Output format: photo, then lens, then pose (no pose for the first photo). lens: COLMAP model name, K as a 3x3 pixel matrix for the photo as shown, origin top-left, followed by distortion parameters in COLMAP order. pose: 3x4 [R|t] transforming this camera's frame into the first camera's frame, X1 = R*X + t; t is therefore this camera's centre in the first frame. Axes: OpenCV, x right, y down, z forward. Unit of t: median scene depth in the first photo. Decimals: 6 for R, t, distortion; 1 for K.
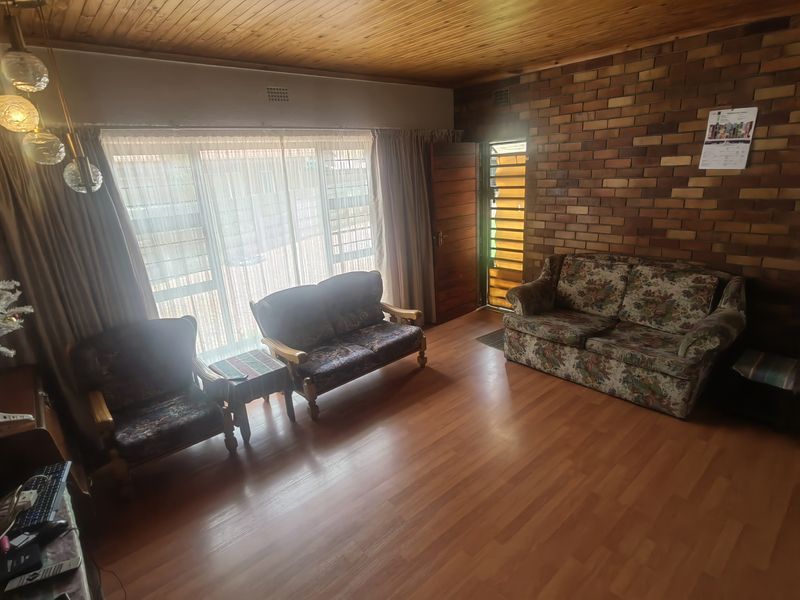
lens RADIAL K [[429.6, 0, 404.9], [0, 429.6, 300.4], [0, 0, 1]] dist [-0.002383, 0.000880]
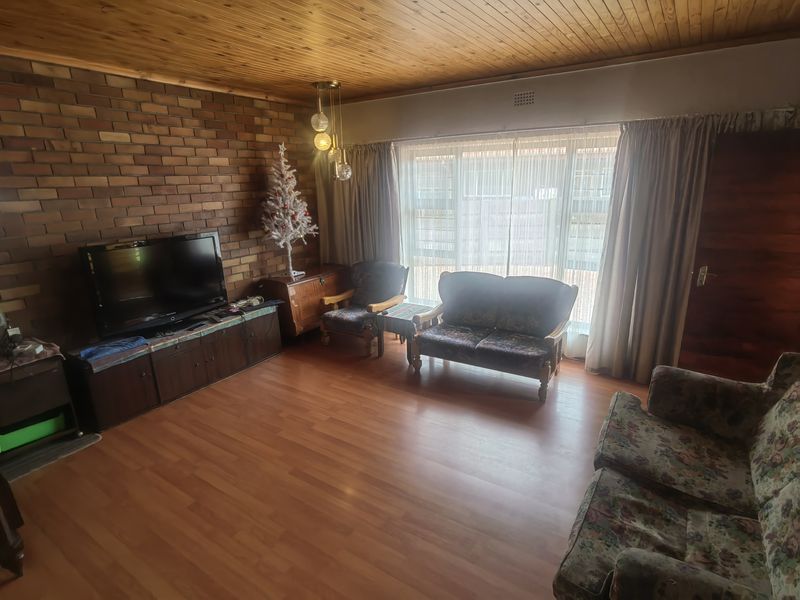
lens RADIAL K [[429.6, 0, 404.9], [0, 429.6, 300.4], [0, 0, 1]] dist [-0.002383, 0.000880]
pose [[0.270393, 0.311681, -0.910902, 0.763138], [-0.280518, 0.930599, 0.235151, -0.176396], [0.920976, 0.191941, 0.339059, 0.452919]]
